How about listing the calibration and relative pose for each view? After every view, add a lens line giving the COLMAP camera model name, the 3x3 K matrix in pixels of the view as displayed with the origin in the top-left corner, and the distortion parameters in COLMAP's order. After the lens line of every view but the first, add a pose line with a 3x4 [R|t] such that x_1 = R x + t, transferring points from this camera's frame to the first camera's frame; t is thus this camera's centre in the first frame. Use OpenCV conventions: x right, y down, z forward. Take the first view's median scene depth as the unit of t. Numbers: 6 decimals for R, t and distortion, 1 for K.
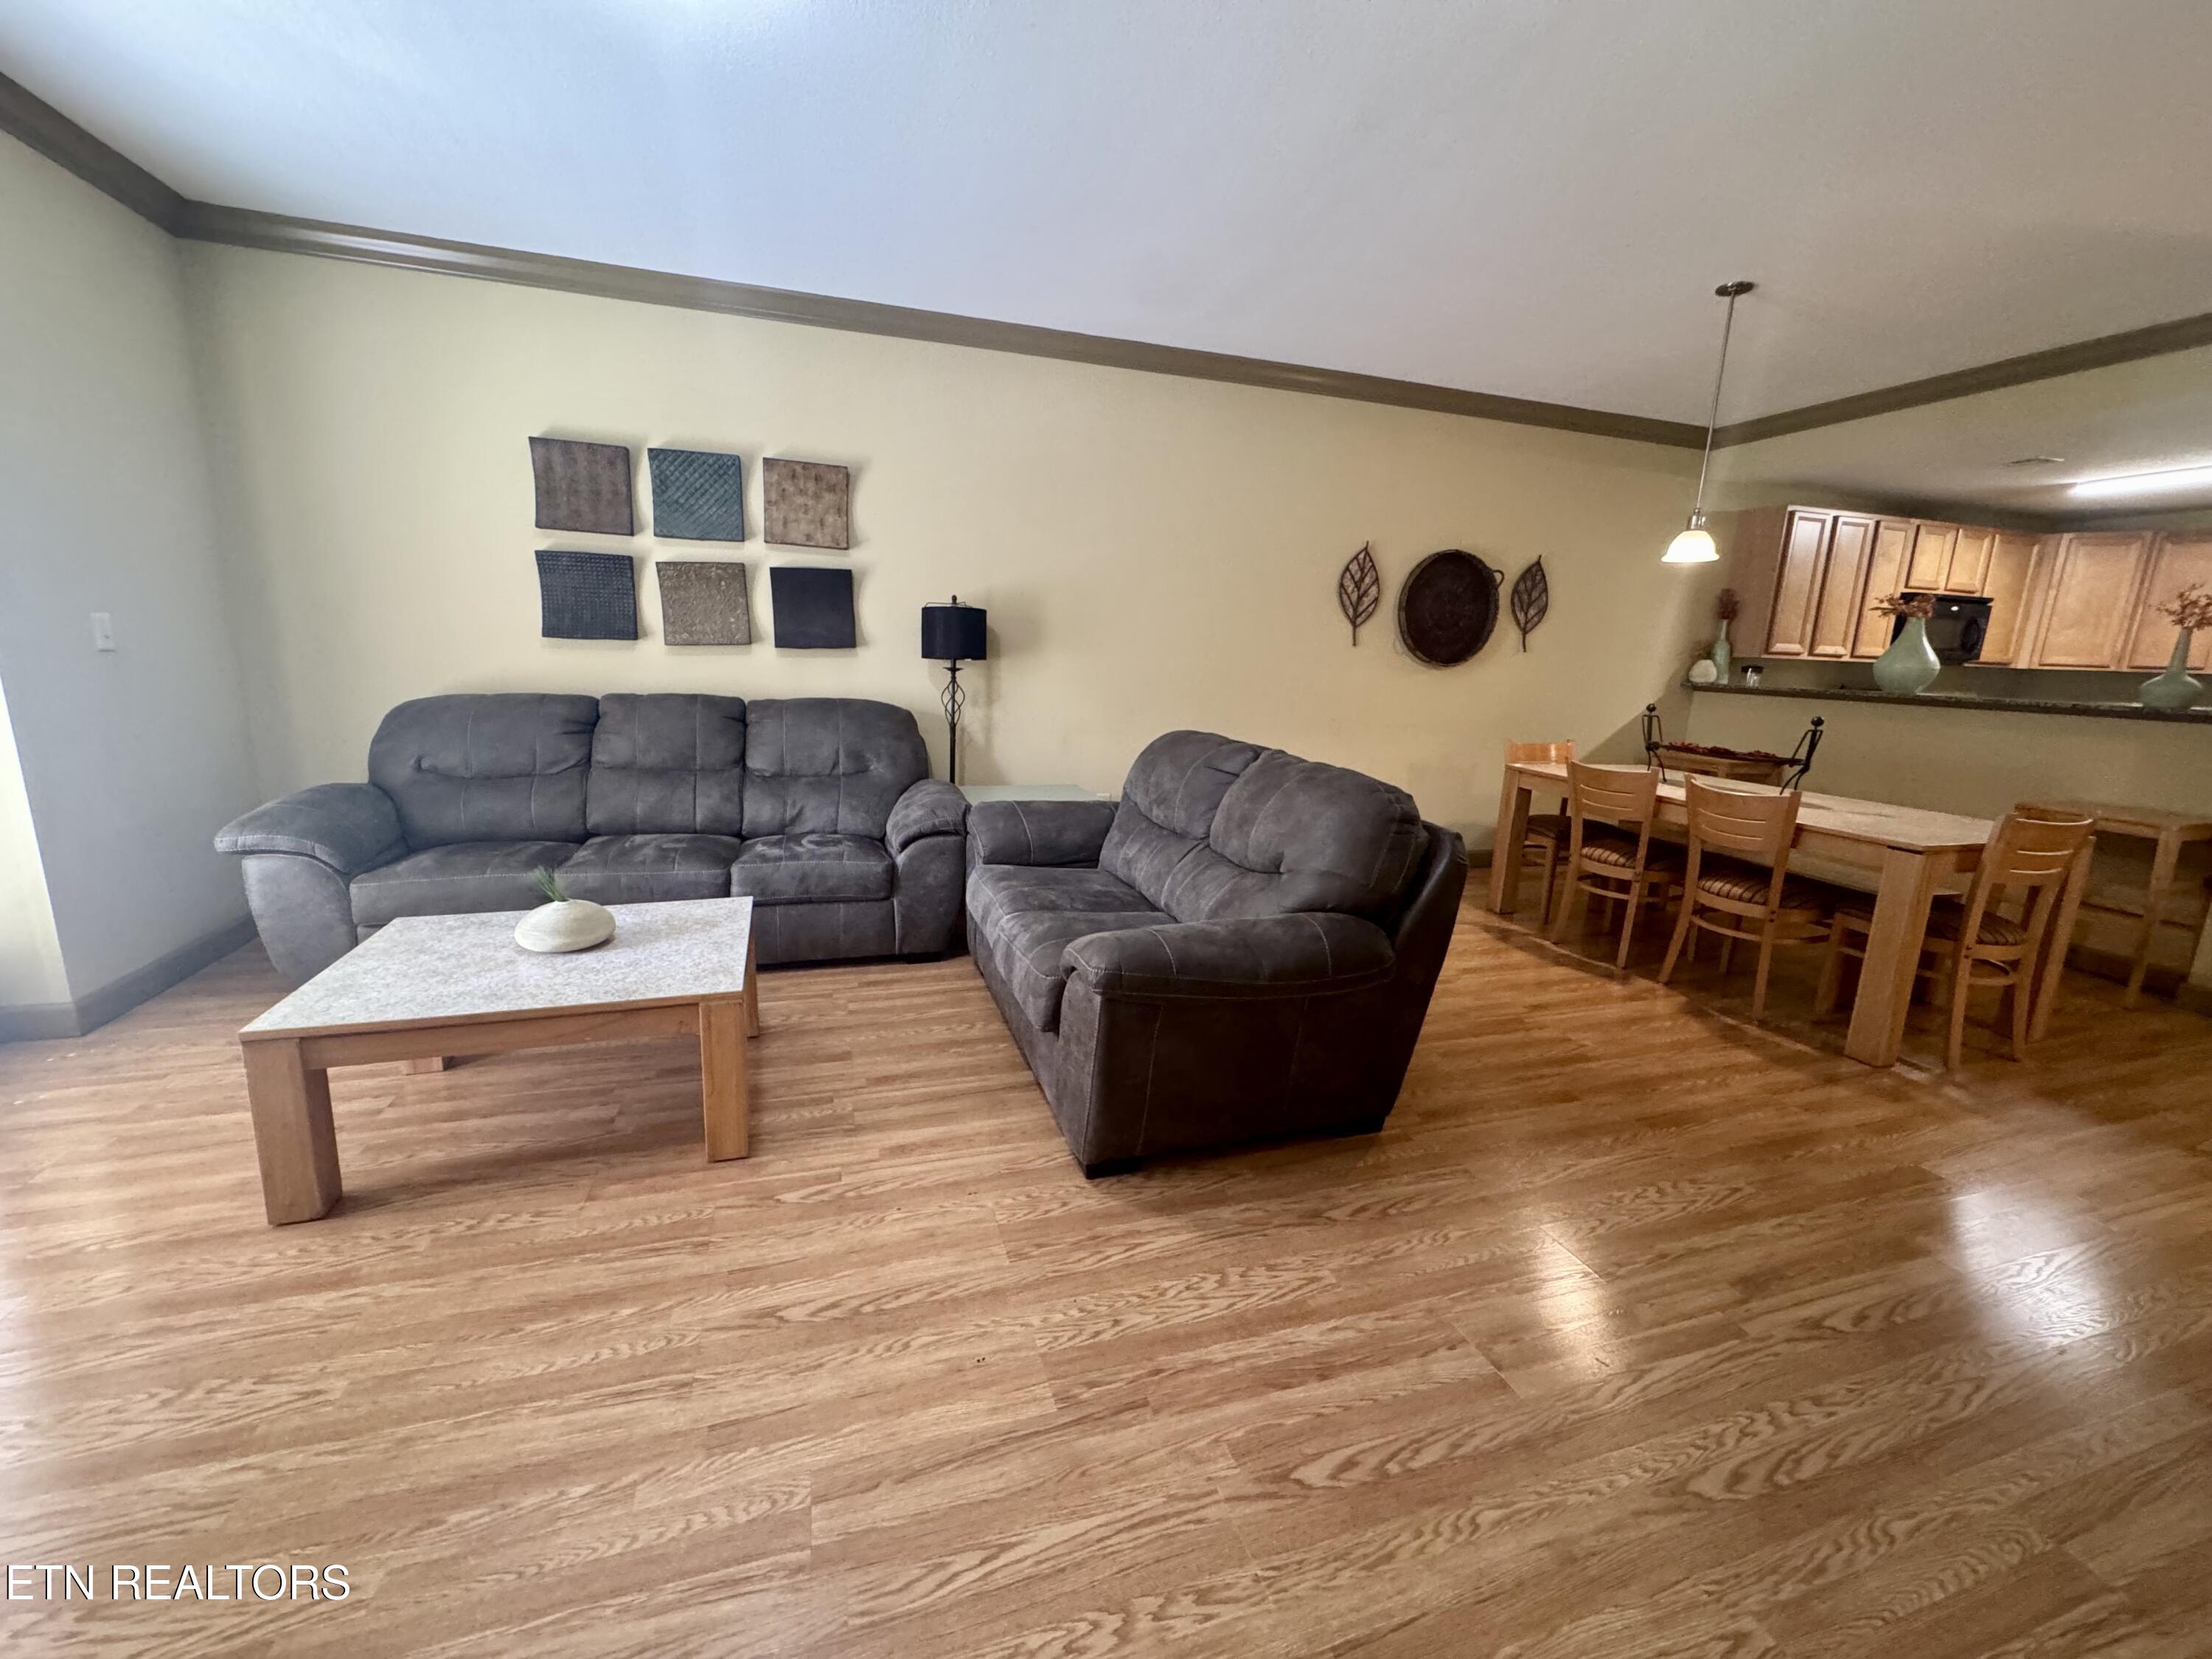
lens RADIAL K [[889.0, 0, 1100.3], [0, 889.0, 829.6], [0, 0, 1]] dist [-0.001659, 0.000506]
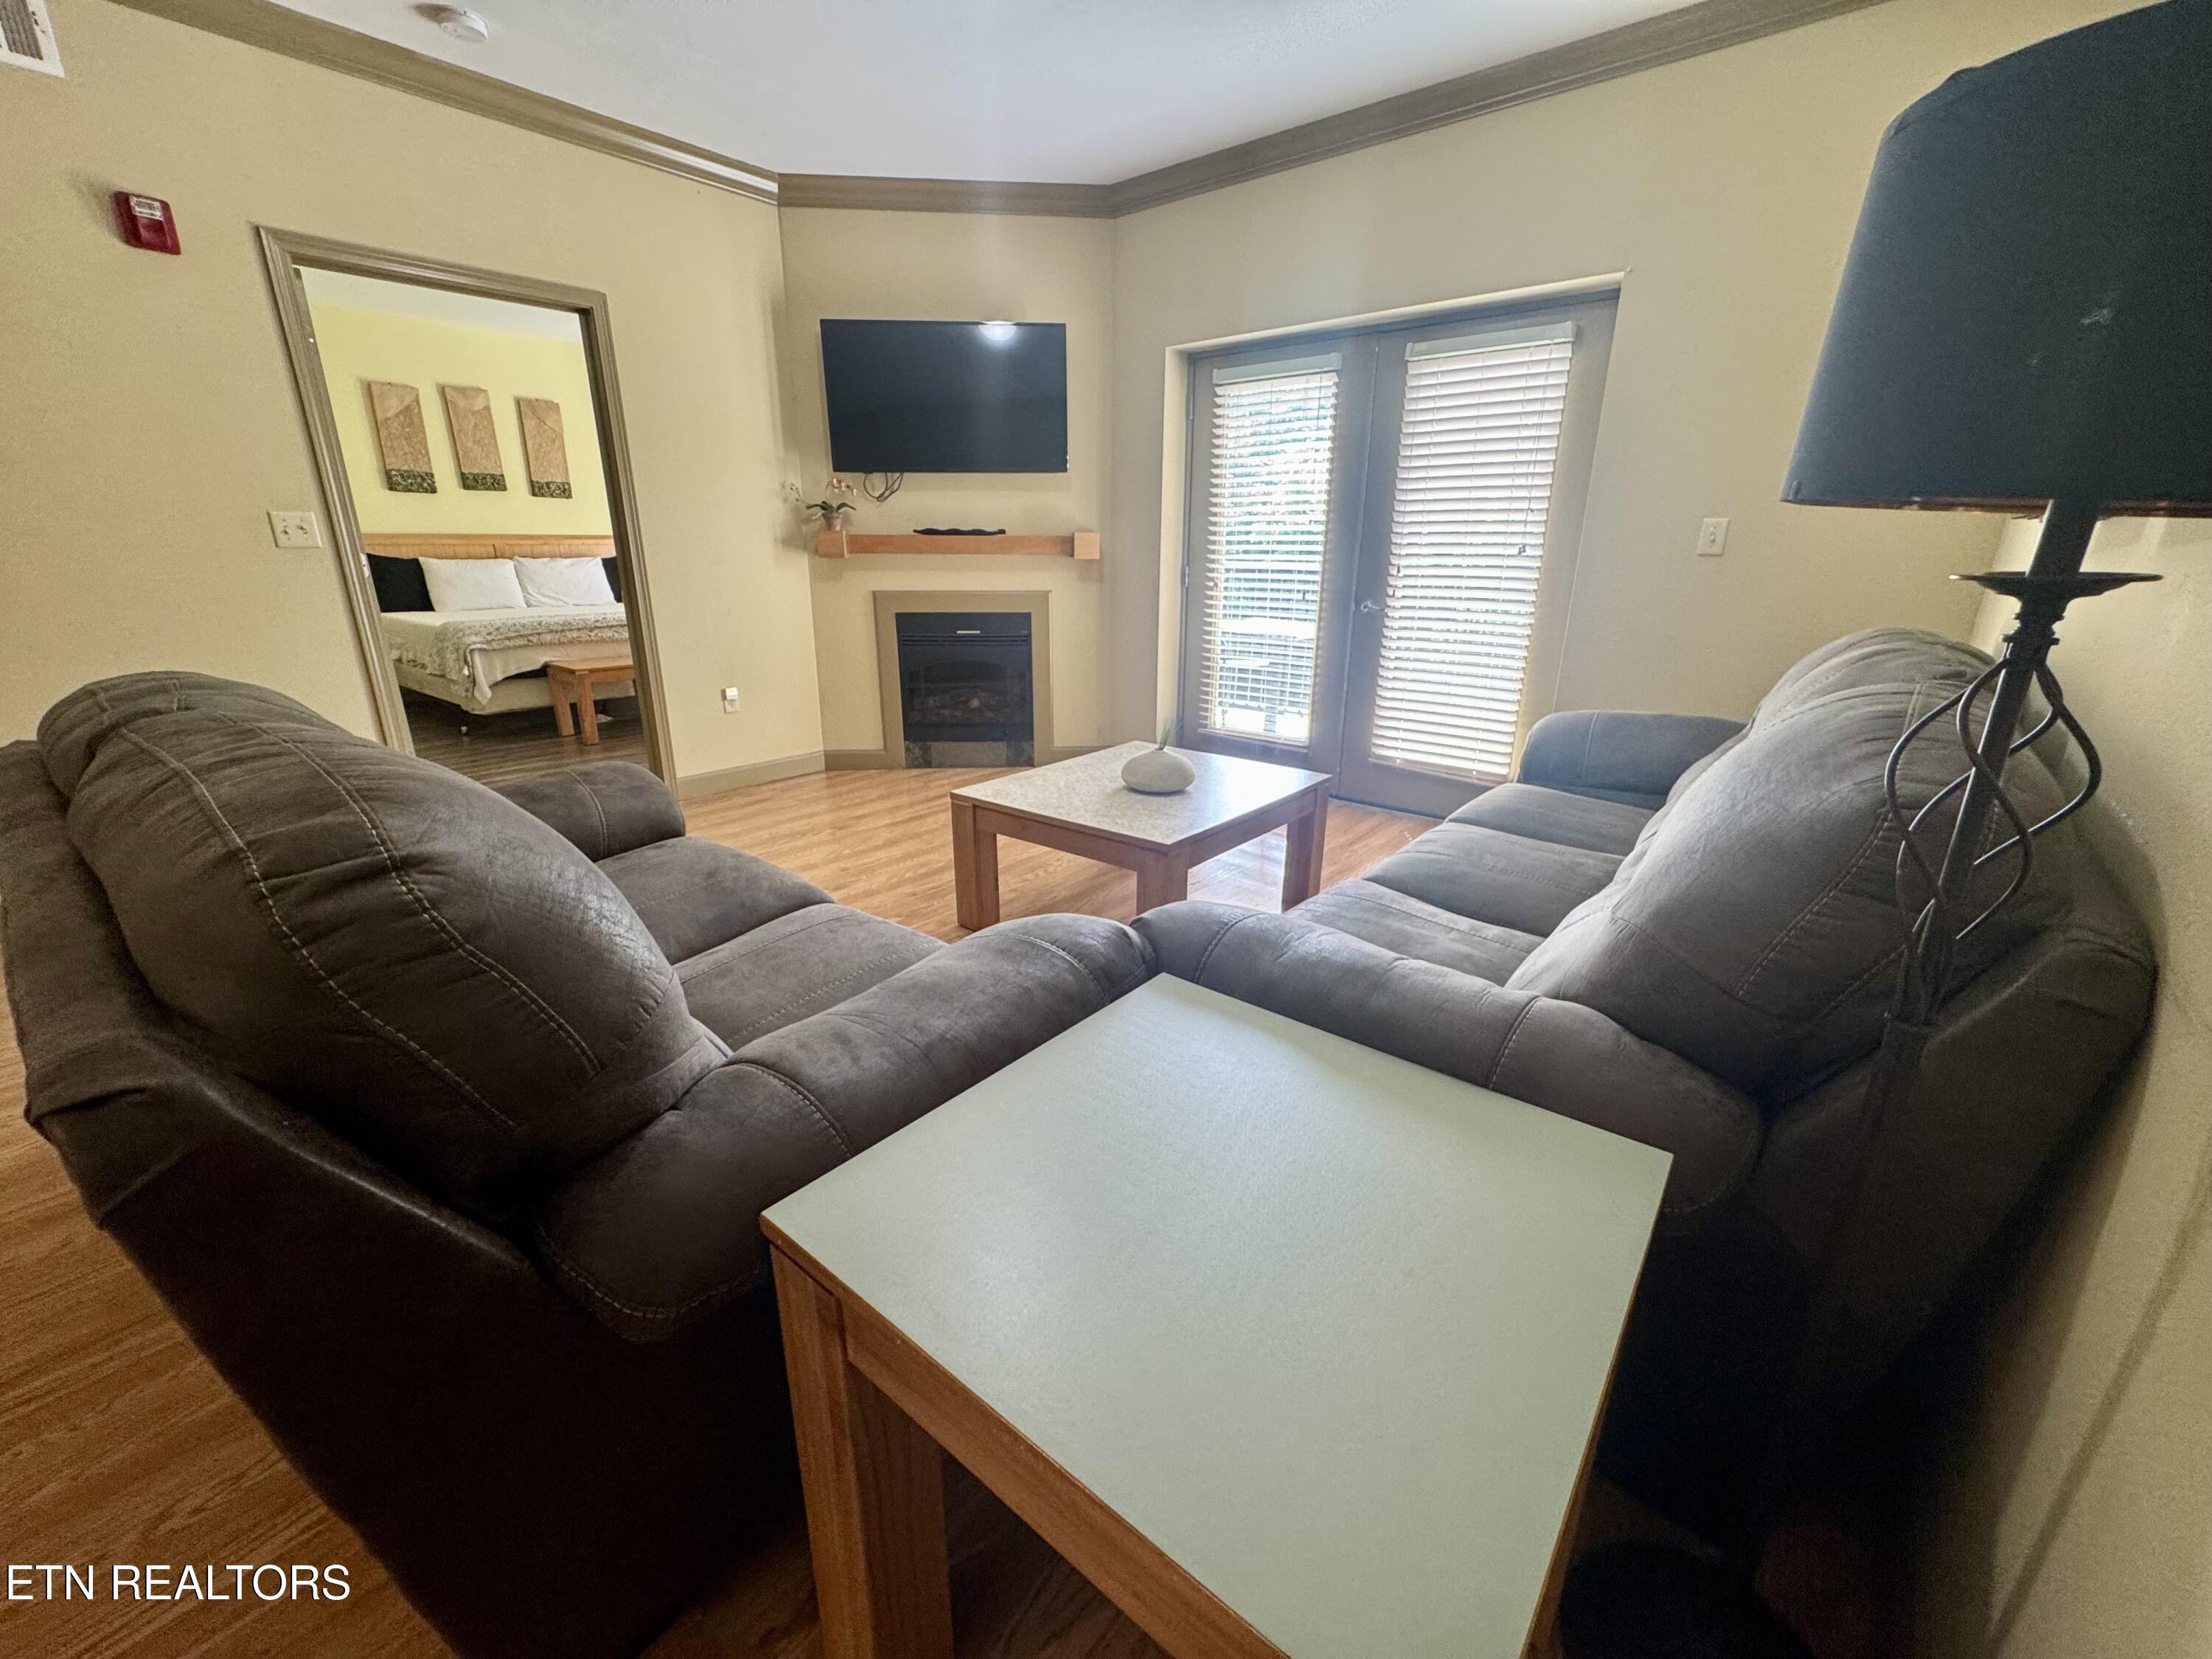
lens RADIAL K [[883.0, 0, 1107.1], [0, 883.0, 826.8], [0, 0, 1]] dist [-0.001096, -0.000074]
pose [[-0.843202, 0.123073, -0.523319, 0.041509], [-0.144549, 0.885691, 0.441200, -0.196364], [0.517799, 0.447666, -0.729026, 1.099541]]
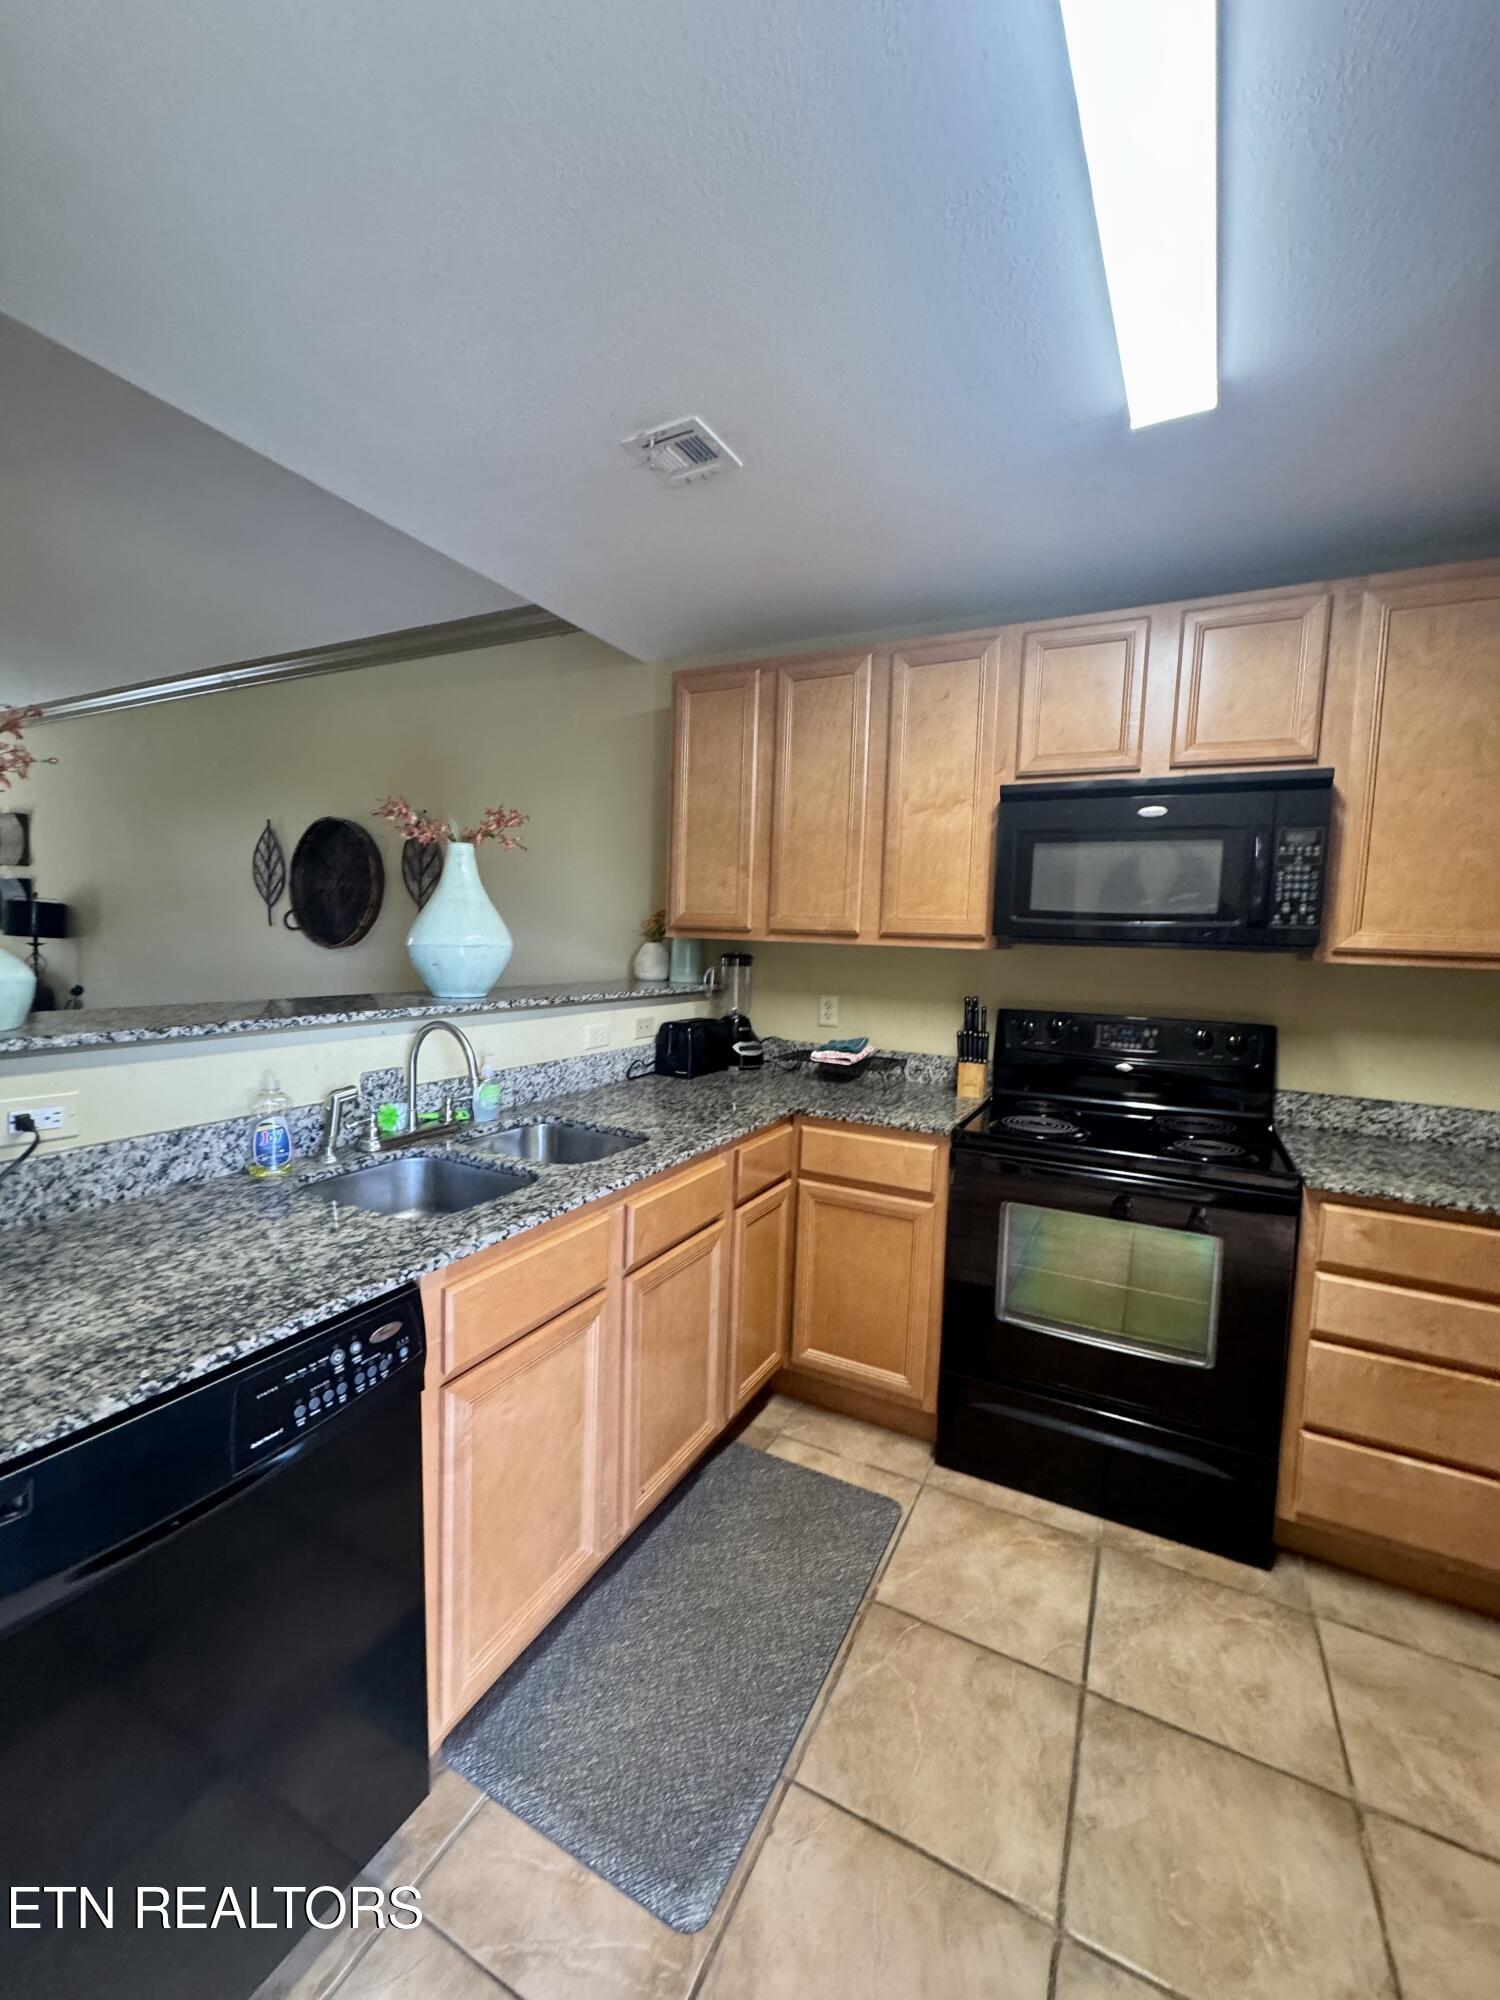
lens RADIAL K [[803.8, 0, 751.3], [0, 803.8, 996.4], [0, 0, 1]] dist [-0.001659, 0.000506]
pose [[0.708572, 0.044710, -0.704221, 1.582047], [-0.153501, 0.983858, -0.091987, -0.164743], [0.688740, 0.173278, 0.703997, 0.950096]]
